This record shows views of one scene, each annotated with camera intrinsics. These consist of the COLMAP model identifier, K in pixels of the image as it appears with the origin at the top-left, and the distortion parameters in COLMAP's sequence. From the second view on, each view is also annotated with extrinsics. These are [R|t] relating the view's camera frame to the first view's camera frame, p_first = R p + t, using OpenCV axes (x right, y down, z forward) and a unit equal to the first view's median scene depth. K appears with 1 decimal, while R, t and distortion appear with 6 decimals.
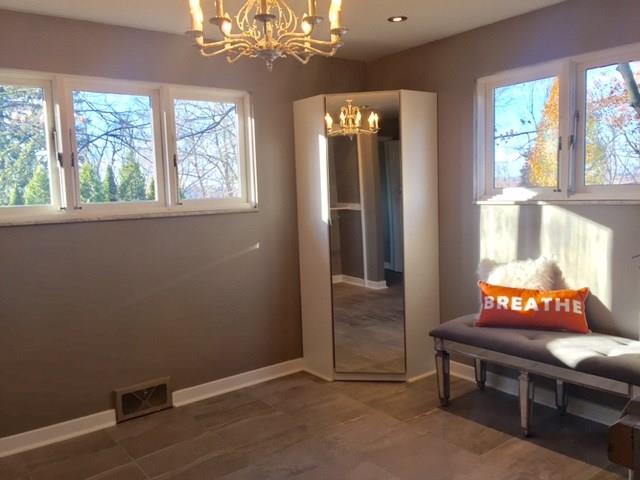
lens RADIAL K [[547.9, 0, 318.3], [0, 547.9, 236.8], [0, 0, 1]] dist [0.032136, -0.013179]
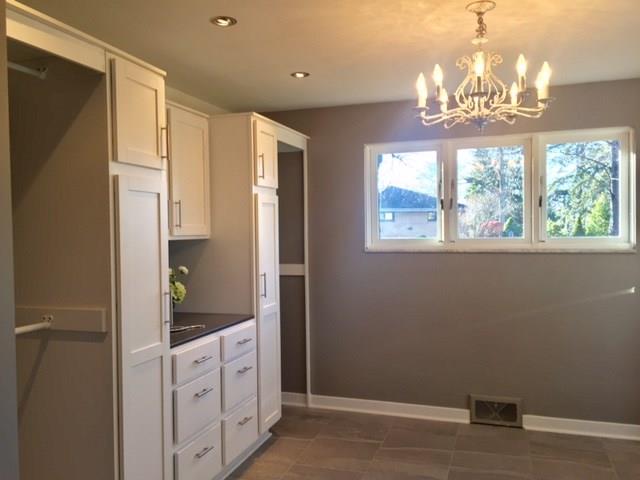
lens RADIAL K [[547.9, 0, 318.3], [0, 547.9, 236.8], [0, 0, 1]] dist [0.032136, -0.013179]
pose [[0.547514, 0.037914, -0.835937, 0.424310], [-0.079573, 0.996805, -0.006907, -0.027585], [0.833004, 0.070300, 0.548782, 0.043429]]
